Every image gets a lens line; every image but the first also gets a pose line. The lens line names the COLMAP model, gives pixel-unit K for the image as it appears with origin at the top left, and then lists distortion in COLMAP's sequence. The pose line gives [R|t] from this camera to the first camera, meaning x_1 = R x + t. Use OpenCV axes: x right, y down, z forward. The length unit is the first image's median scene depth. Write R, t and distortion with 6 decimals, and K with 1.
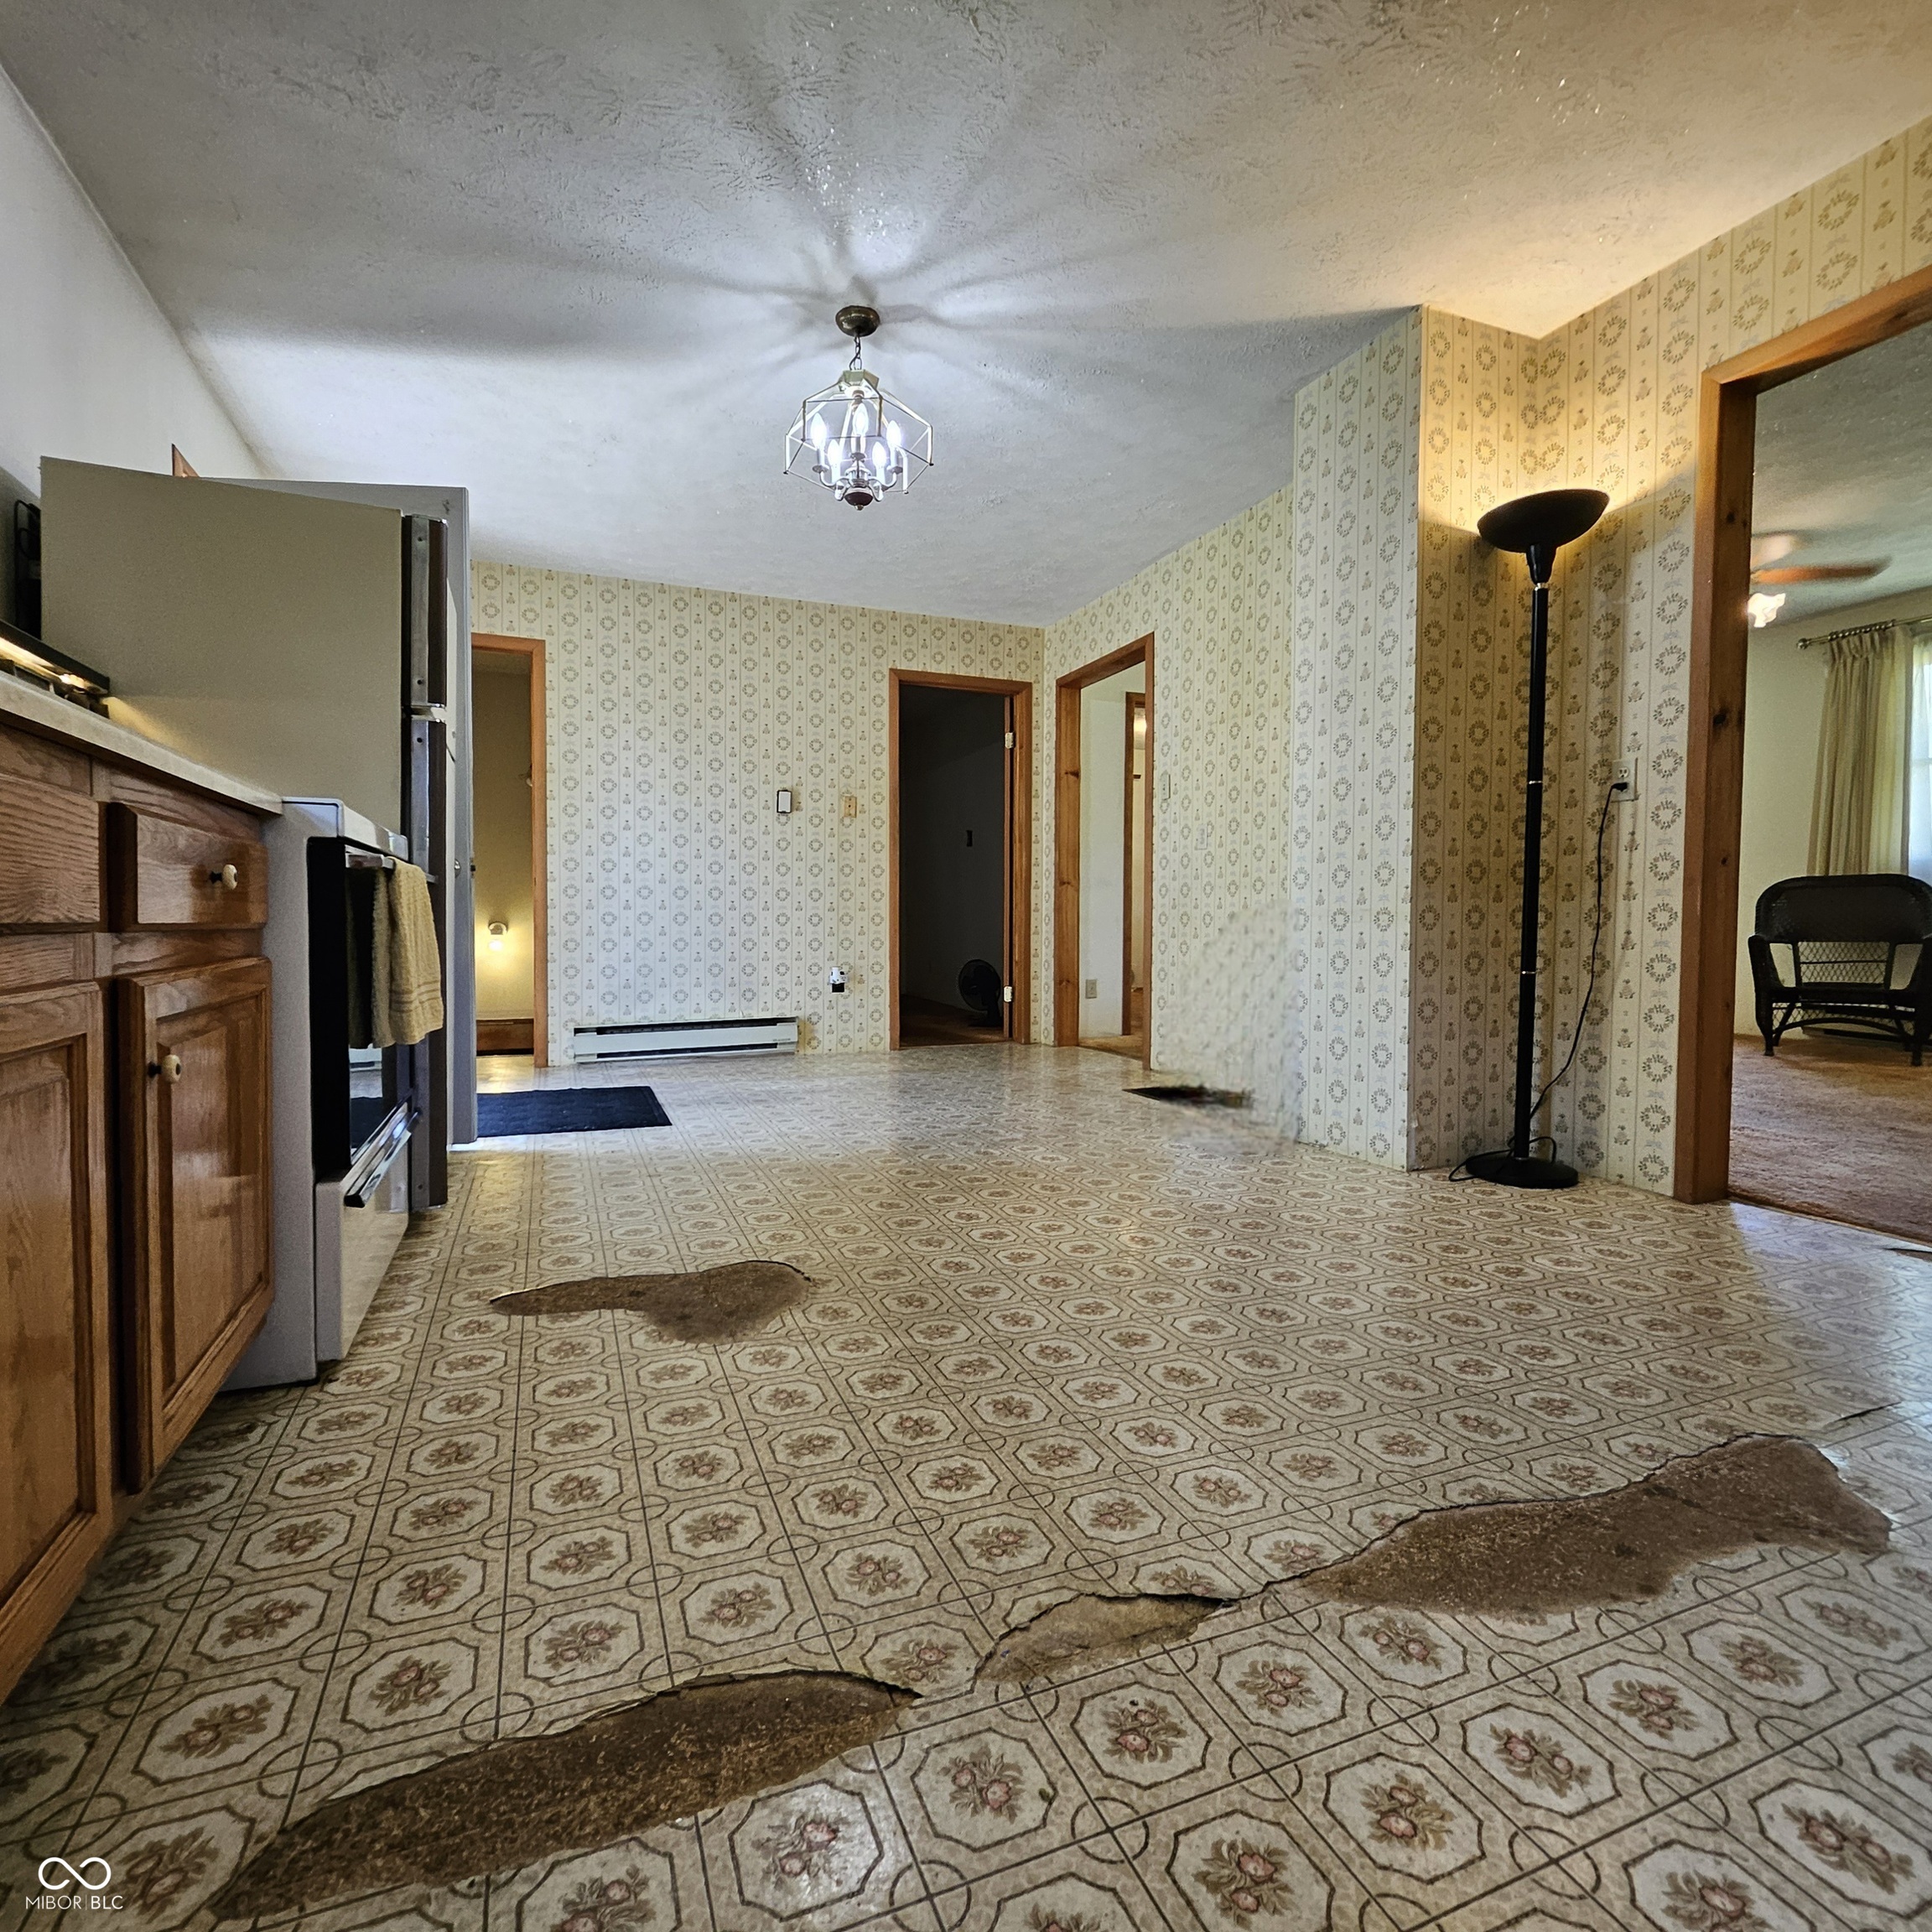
lens RADIAL K [[1017.5, 0, 966.6], [0, 1017.5, 960.7], [0, 0, 1]] dist [-0.002044, -0.002975]
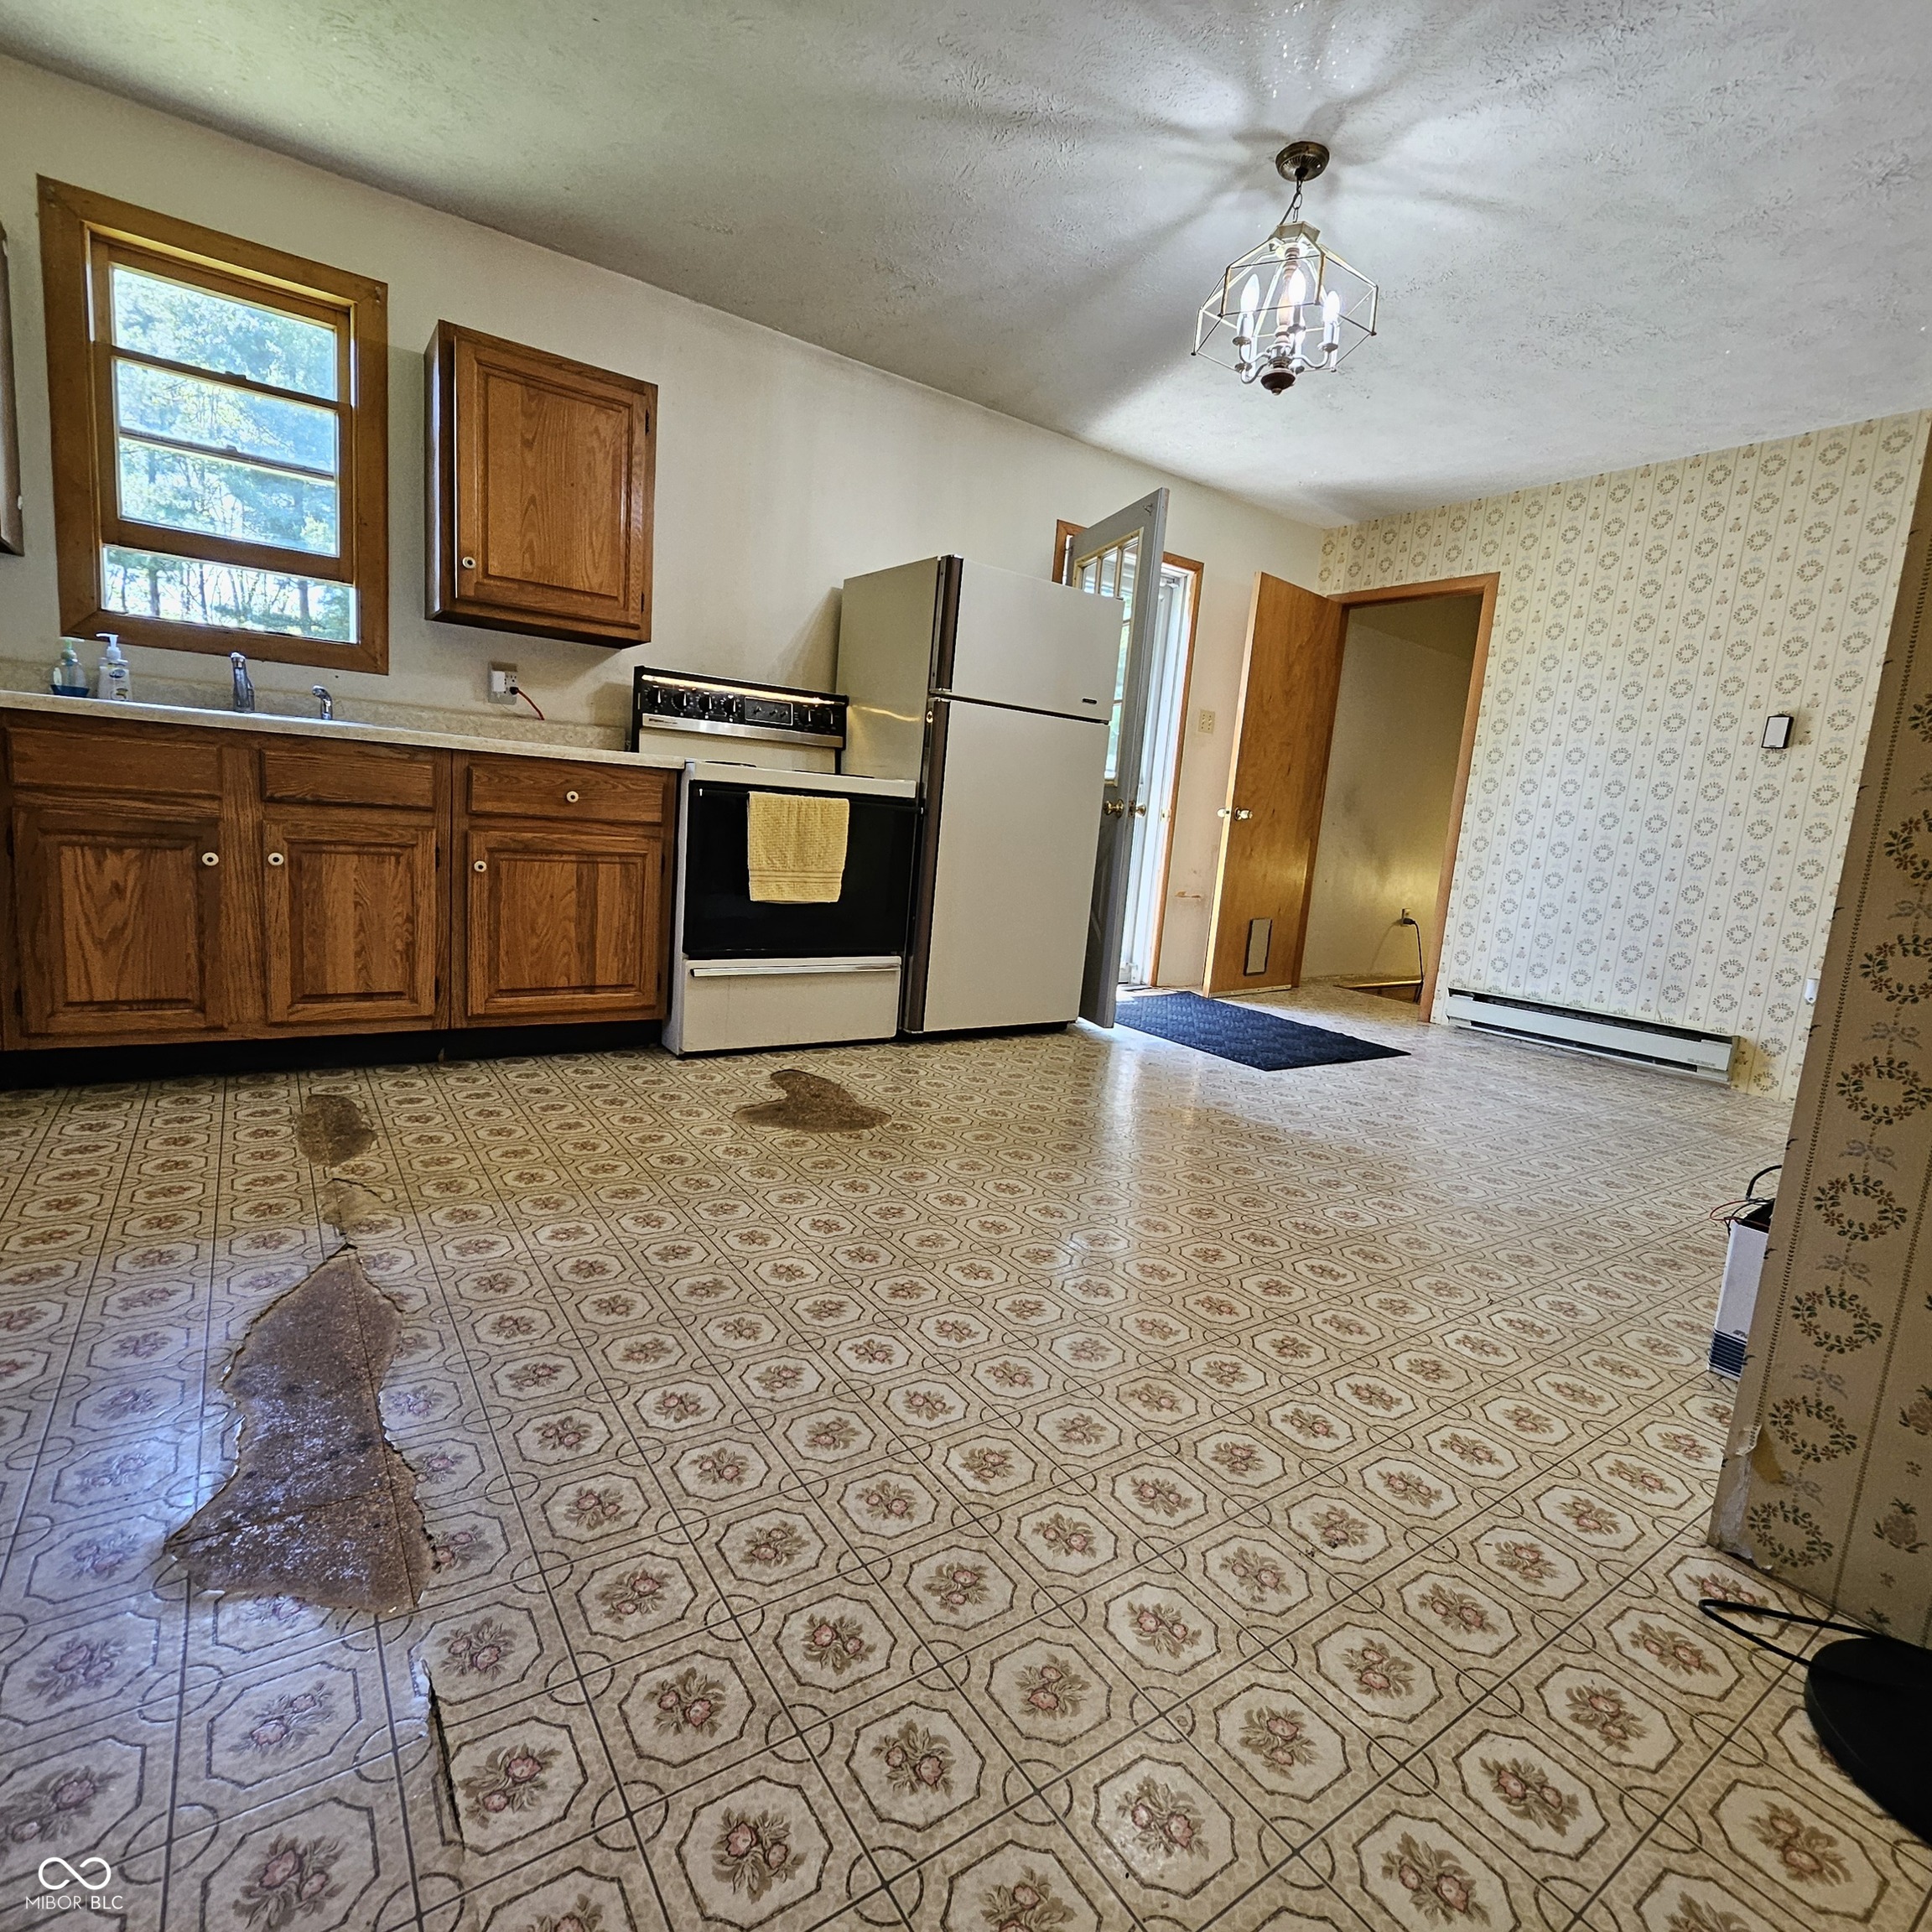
lens RADIAL K [[1017.5, 0, 954.3], [0, 1017.5, 964.5], [0, 0, 1]] dist [-0.002044, -0.002975]
pose [[0.212156, 0.159984, -0.964051, 1.515697], [-0.117137, 0.983559, 0.137443, -0.111296], [0.970190, 0.083767, 0.227408, 1.175548]]
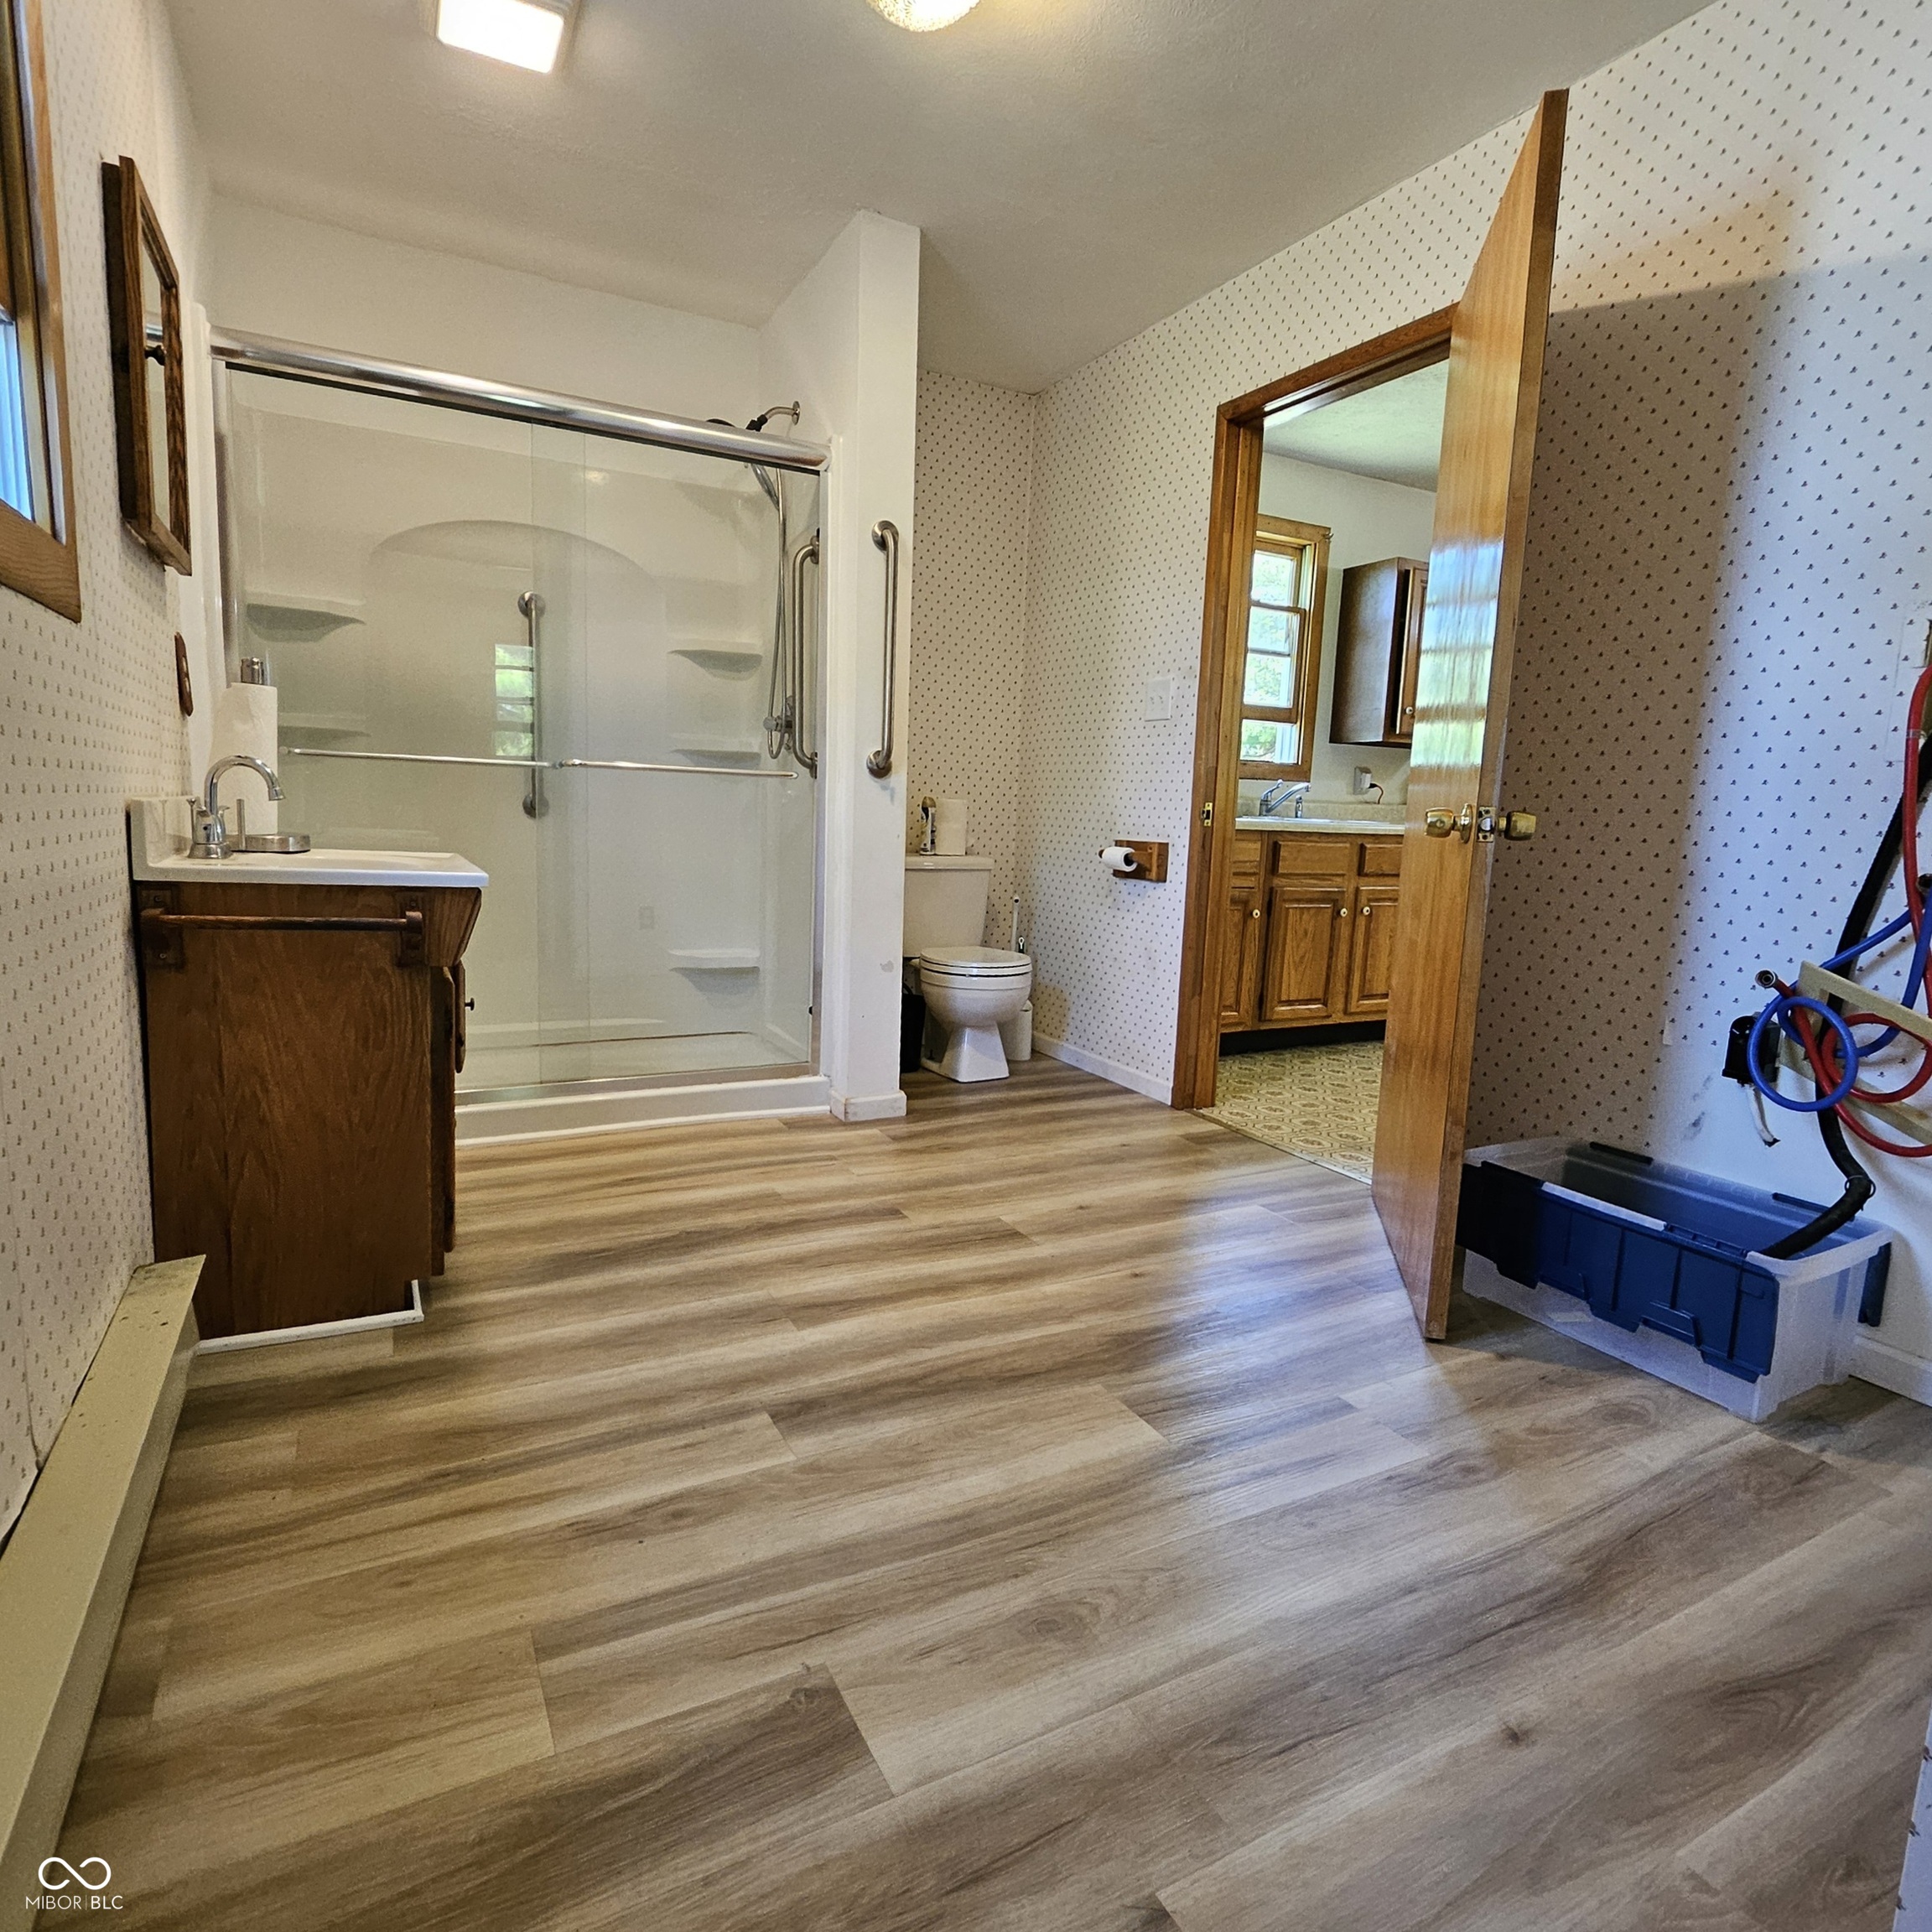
lens RADIAL K [[1068.7, 0, 984.4], [0, 1068.7, 974.7], [0, 0, 1]] dist [0.004077, 0.000188]
pose [[0.120329, 0.149670, -0.981387, 2.387064], [-0.074161, 0.987162, 0.141458, -0.078721], [0.989960, 0.055759, 0.129884, -1.012472]]
